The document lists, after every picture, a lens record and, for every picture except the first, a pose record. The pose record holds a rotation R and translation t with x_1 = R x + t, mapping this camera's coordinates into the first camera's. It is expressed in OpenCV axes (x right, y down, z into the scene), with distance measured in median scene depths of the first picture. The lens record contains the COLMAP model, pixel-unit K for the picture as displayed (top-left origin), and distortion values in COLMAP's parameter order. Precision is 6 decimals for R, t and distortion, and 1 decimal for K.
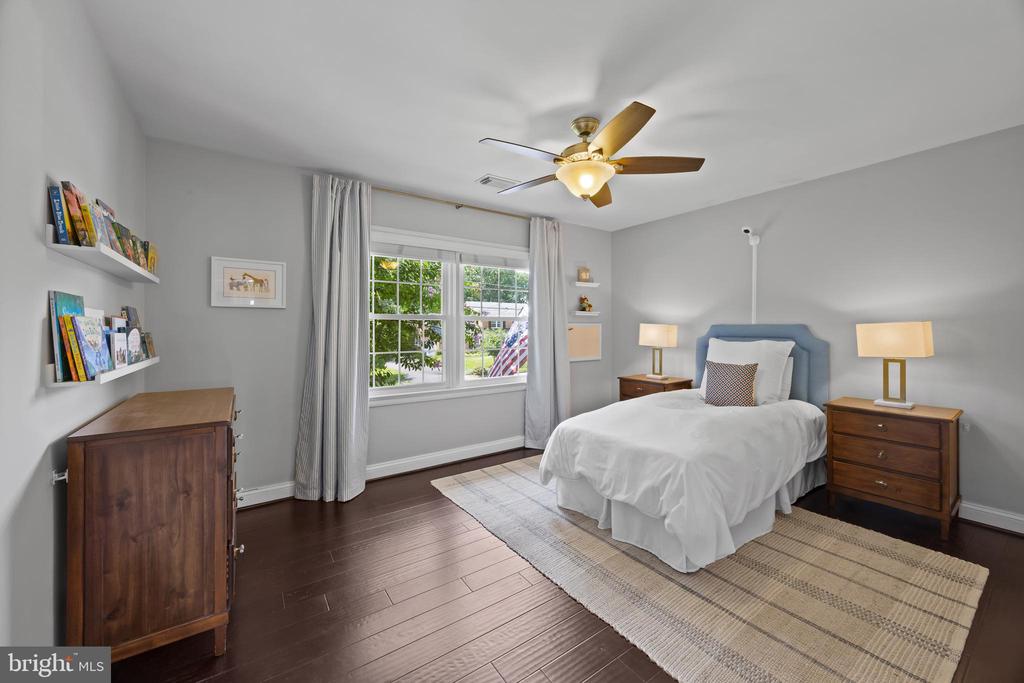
lens RADIAL K [[399.3, 0, 512.0], [0, 399.3, 341.5], [0, 0, 1]] dist [-0.007011, -0.000057]
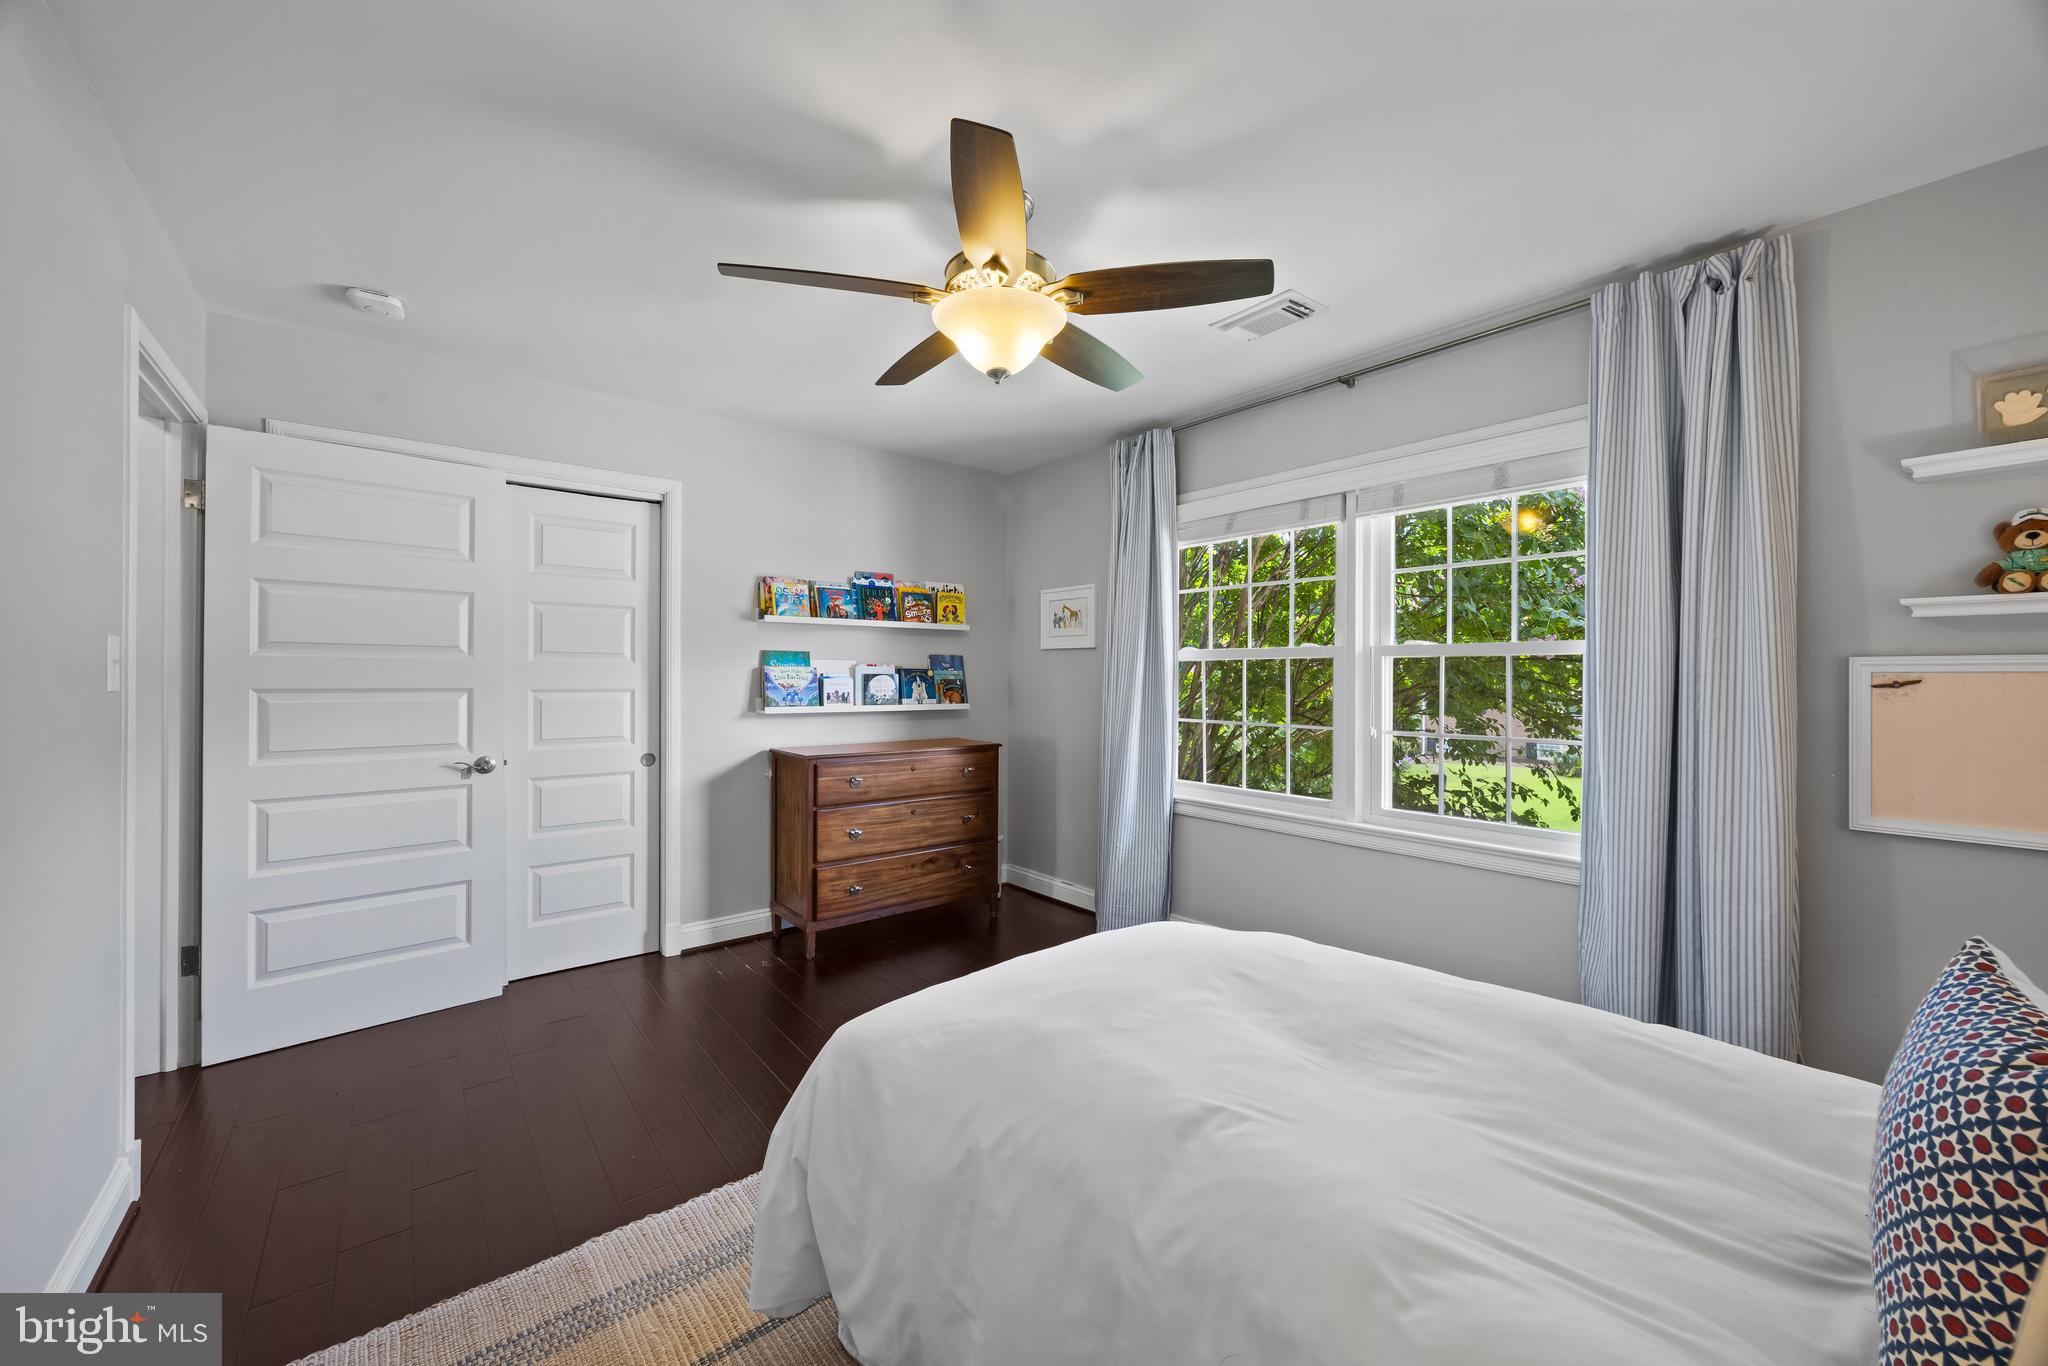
lens RADIAL K [[798.7, 0, 1024.0], [0, 798.7, 683.0], [0, 0, 1]] dist [-0.007011, -0.000057]
pose [[0.065423, 0.008553, -0.997821, 0.716000], [-0.038031, 0.999258, 0.006072, -0.020147], [0.997133, 0.037551, 0.065700, 0.667050]]
